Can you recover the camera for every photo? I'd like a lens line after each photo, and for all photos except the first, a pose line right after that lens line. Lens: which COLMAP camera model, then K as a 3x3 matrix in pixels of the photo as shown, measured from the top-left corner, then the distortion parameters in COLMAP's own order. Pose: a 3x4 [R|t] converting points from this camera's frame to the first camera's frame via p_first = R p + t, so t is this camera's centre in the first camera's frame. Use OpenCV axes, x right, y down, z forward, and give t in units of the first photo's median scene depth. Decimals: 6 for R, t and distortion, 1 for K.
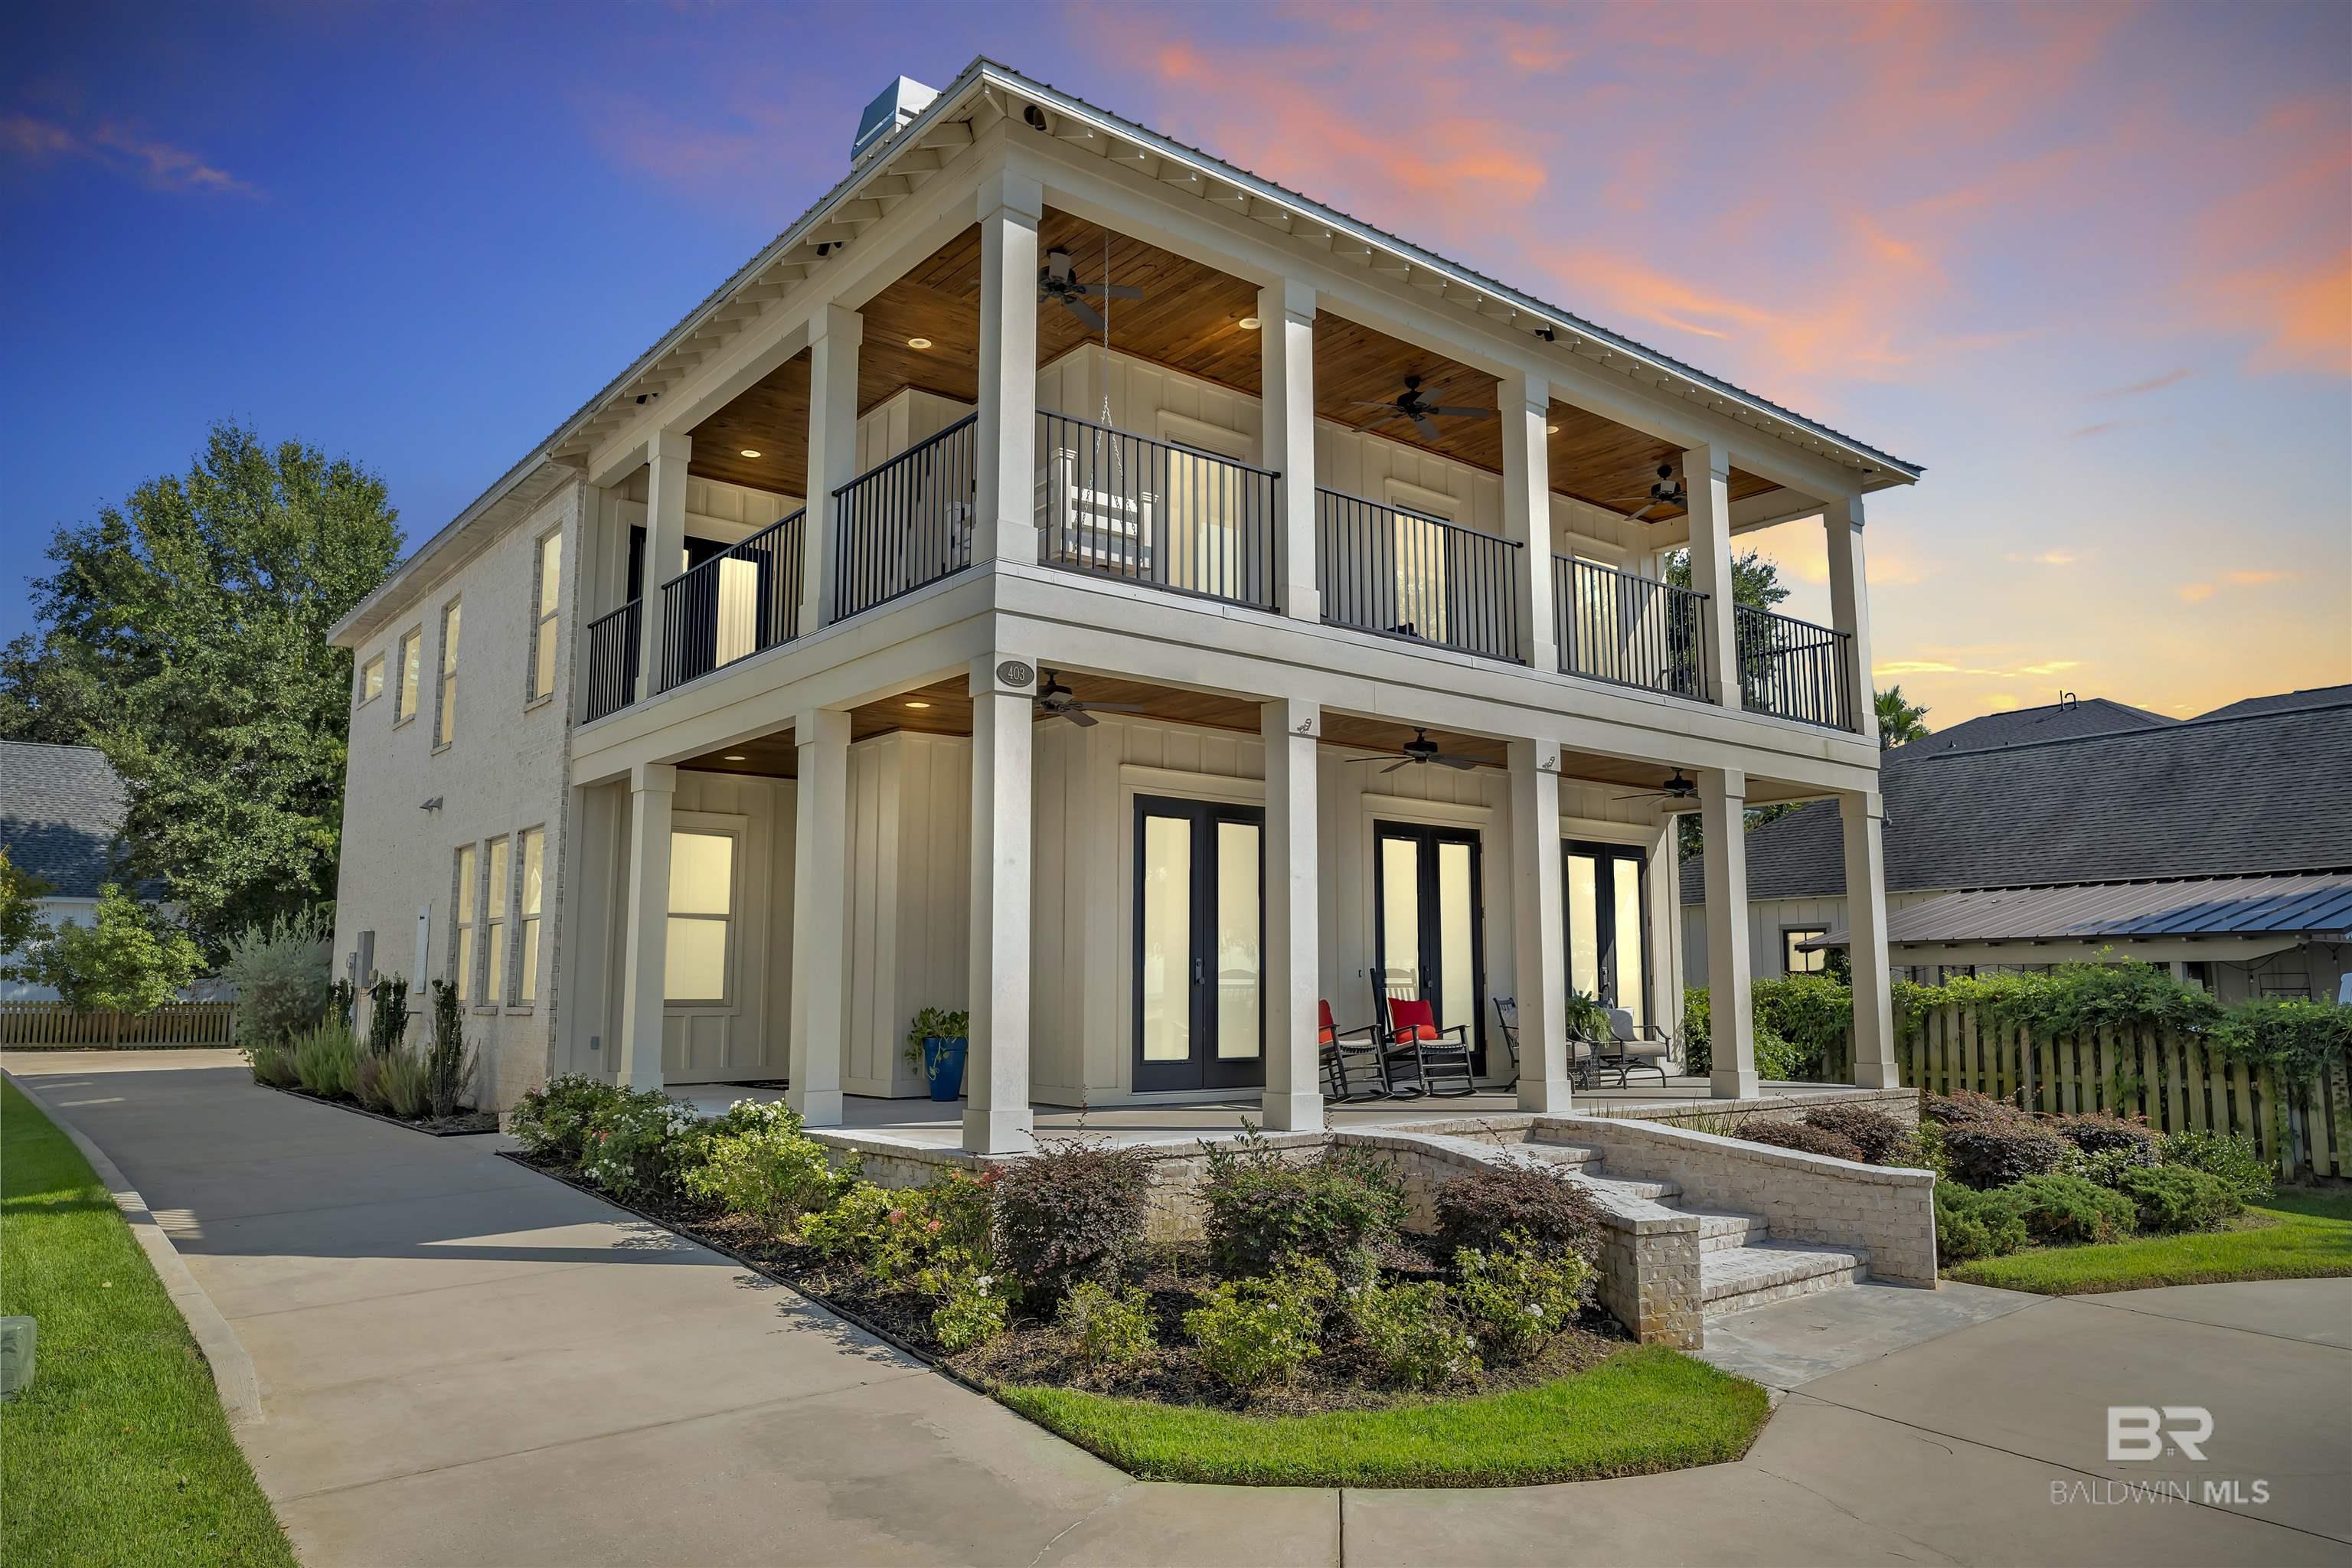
lens RADIAL K [[1565.3, 0, 1176.0], [0, 1565.3, 784.0], [0, 0, 1]] dist [0.007266, -0.002139]
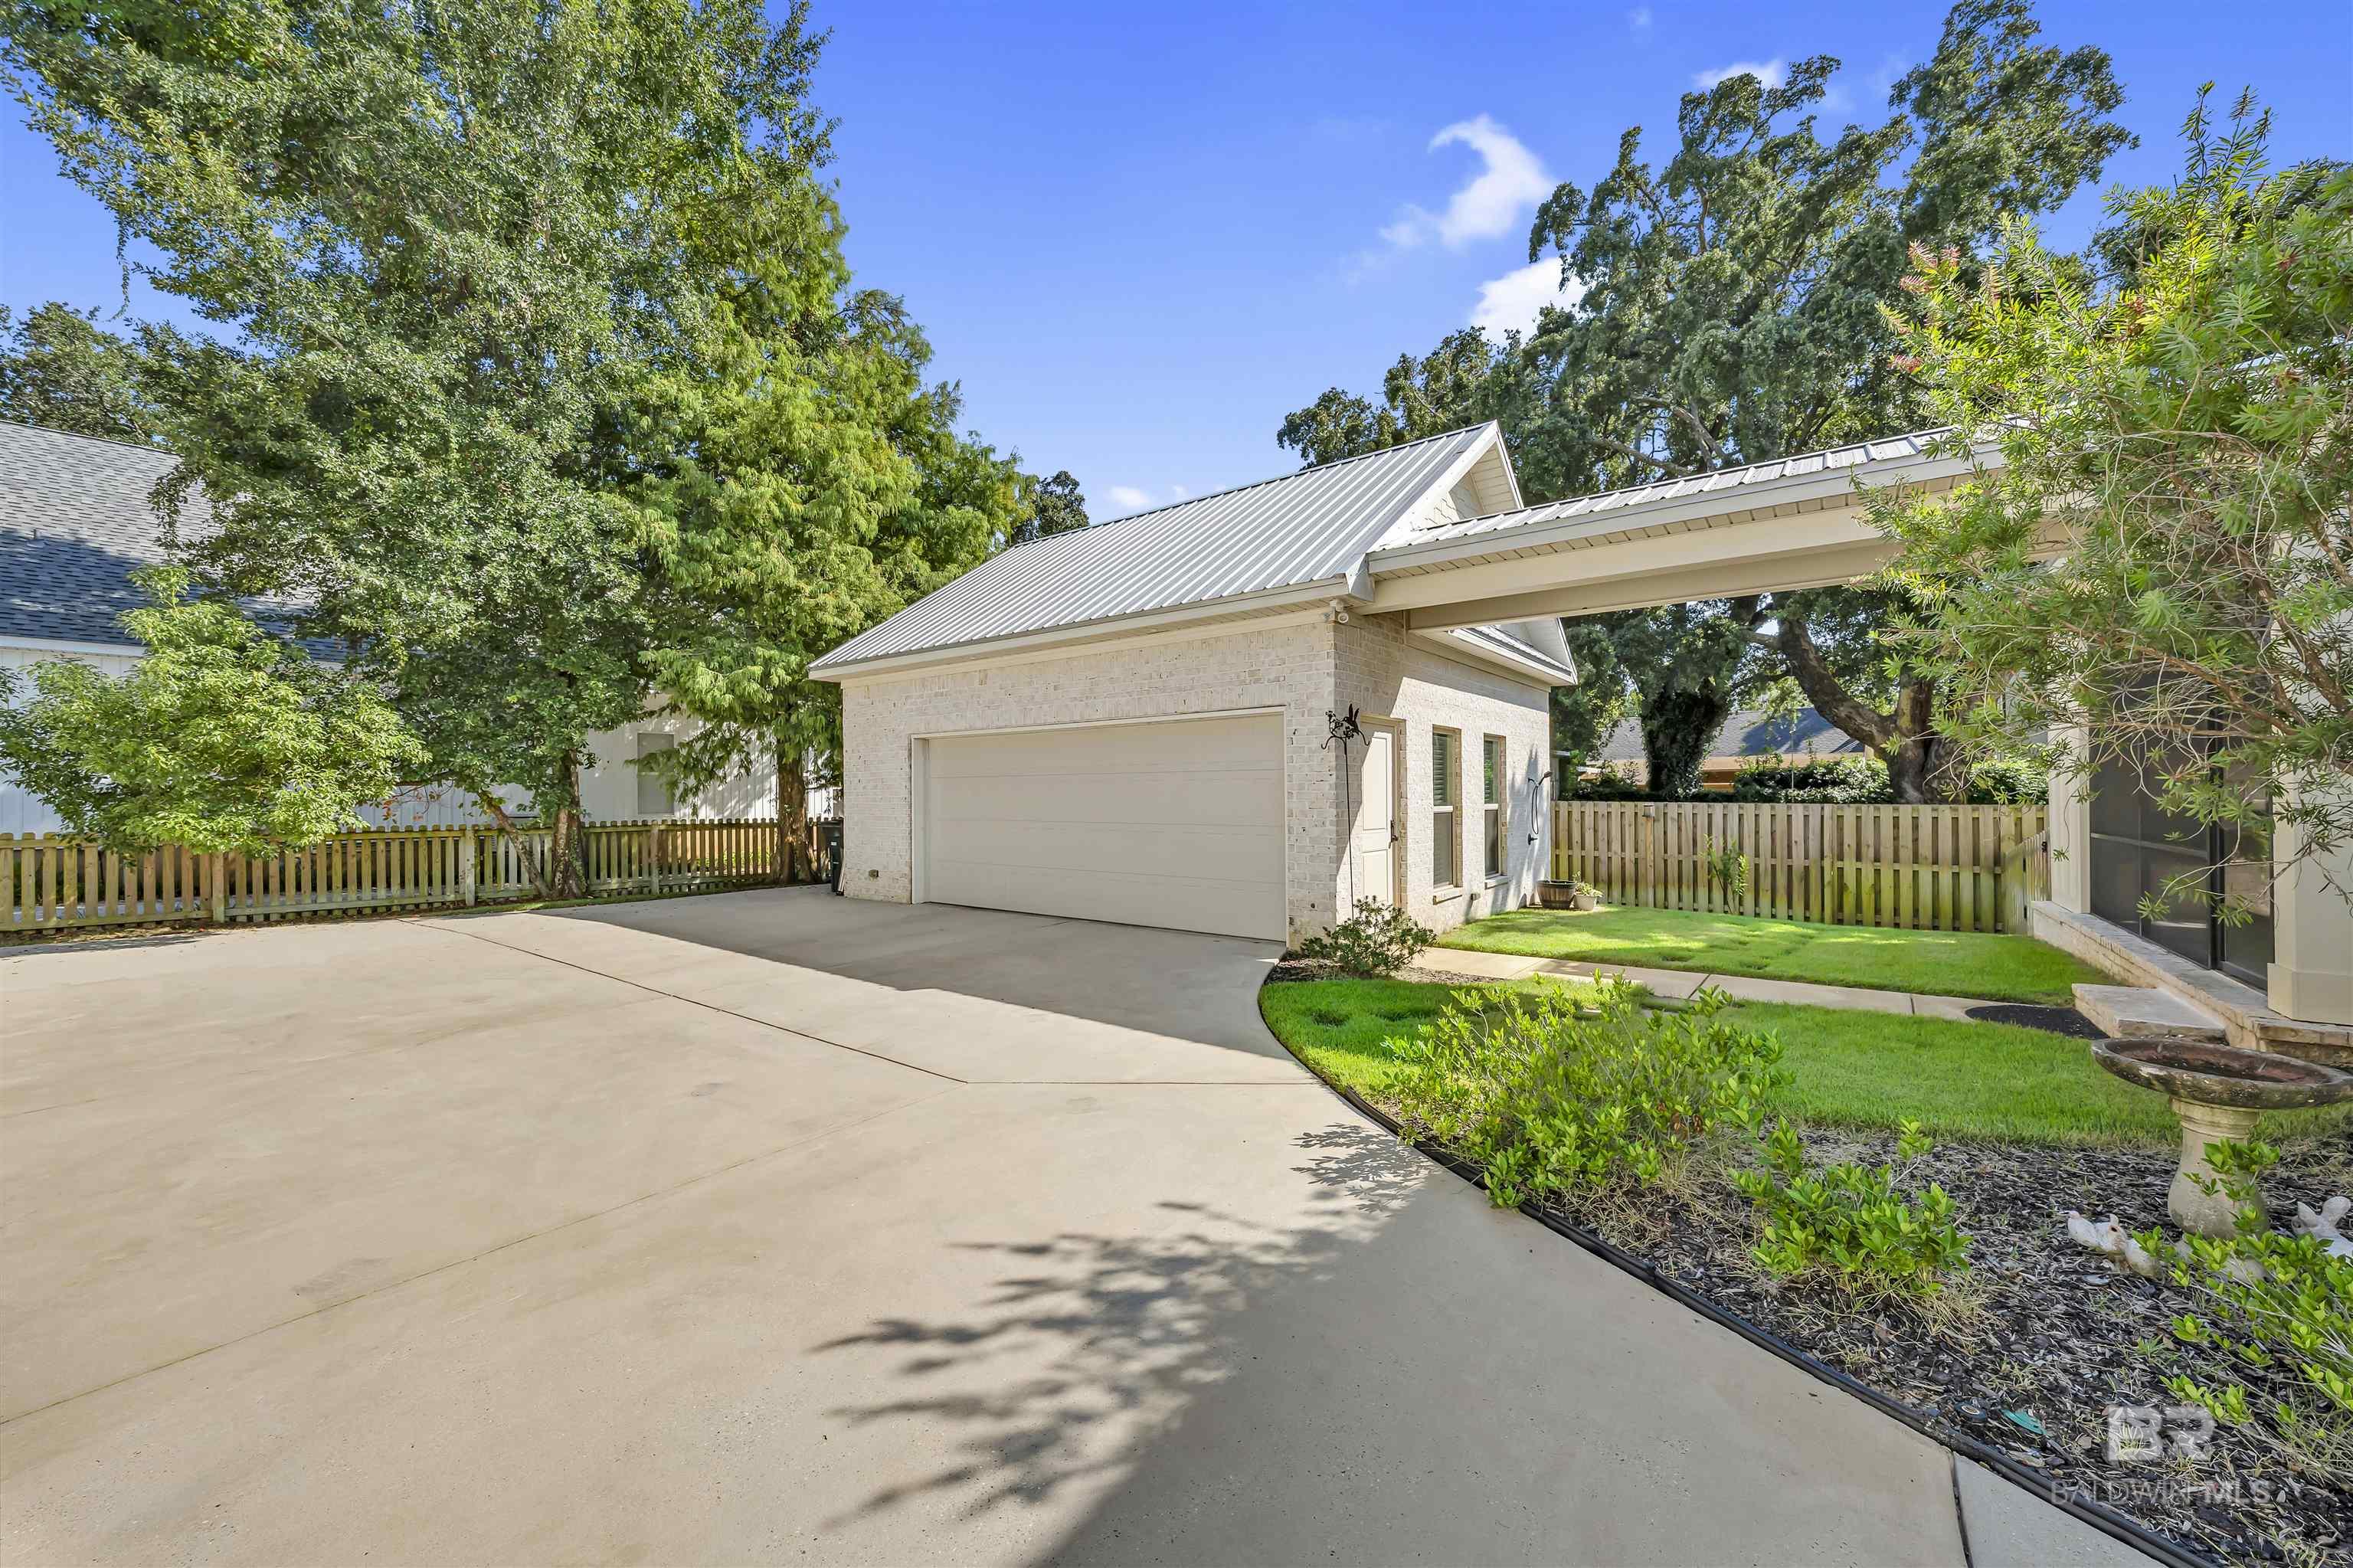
lens RADIAL K [[862.1, 0, 1176.5], [0, 862.1, 784.0], [0, 0, 1]] dist [0.001174, -0.000192]
pose [[0.968258, -0.009757, 0.249764, -1.267281], [-0.021291, 0.992387, 0.121304, 0.238034], [-0.249046, -0.122772, 0.960679, 1.875829]]
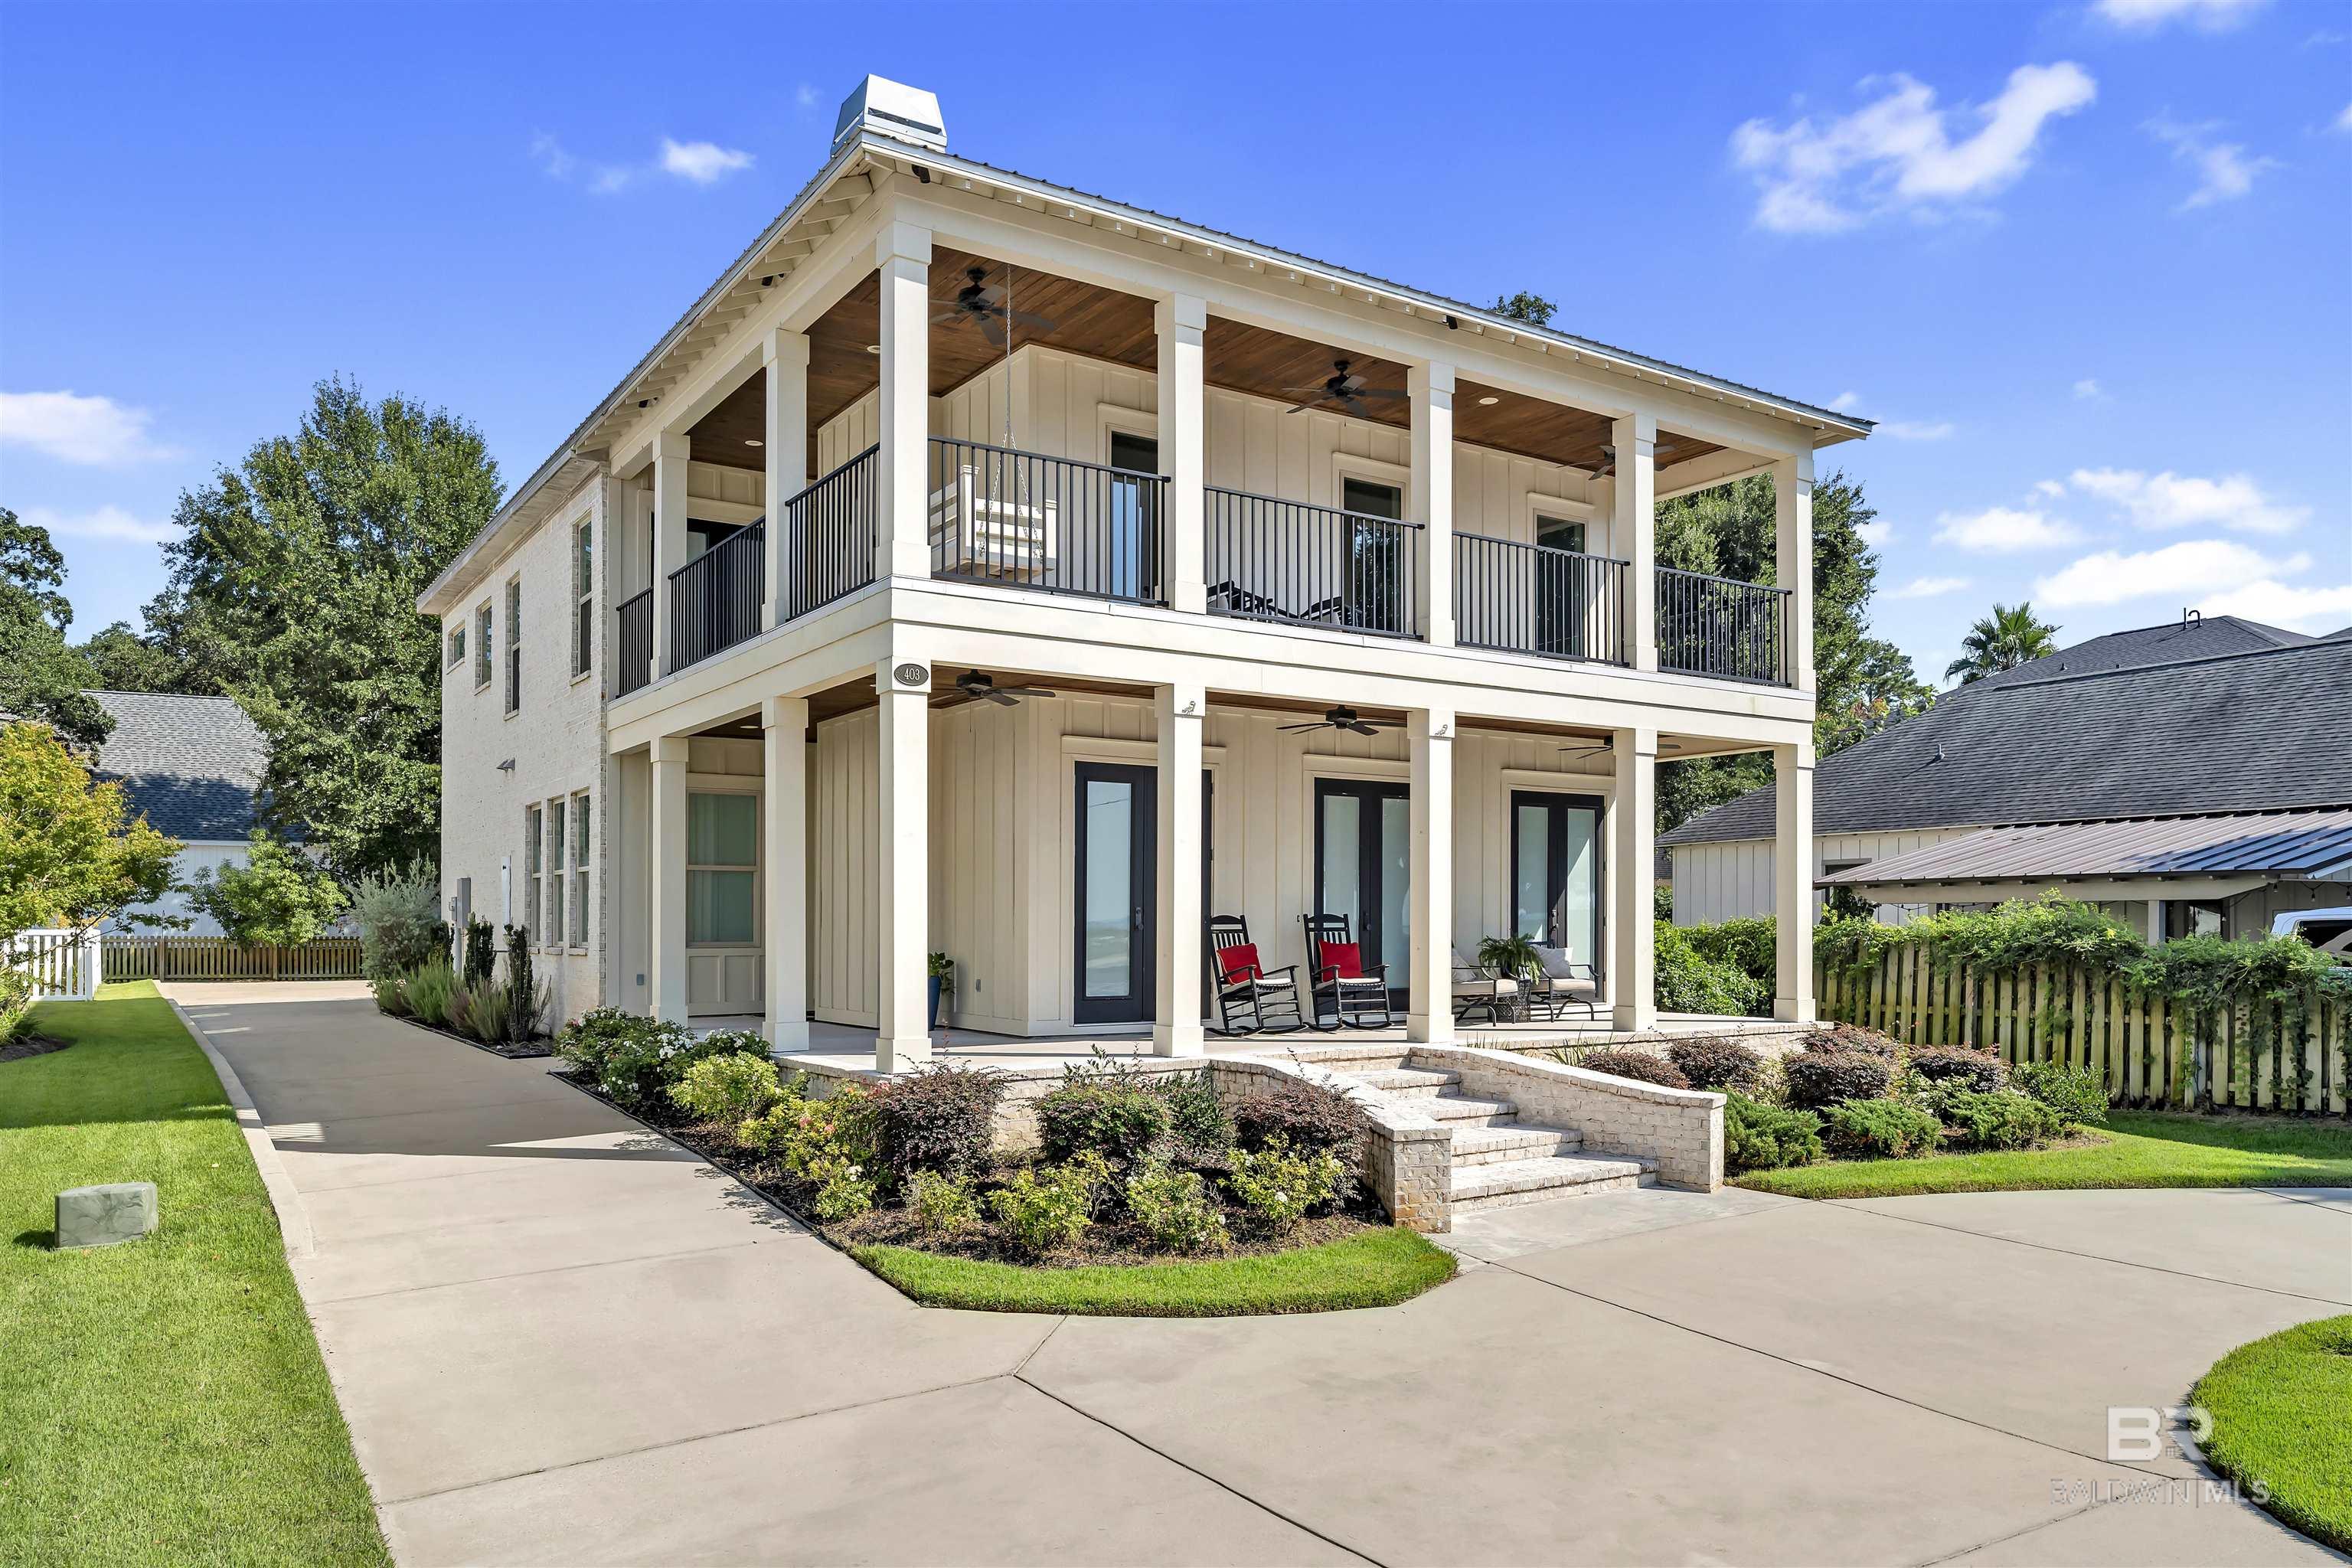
lens RADIAL K [[1625.2, 0, 1176.9], [0, 1625.2, 900.5], [0, 0, 1]] dist [0.005874, -0.001959]
pose [[0.995574, -0.003796, -0.093905, 0.152539], [0.015022, 0.992765, 0.119131, -0.032124], [0.092773, -0.120015, 0.988428, -0.151635]]
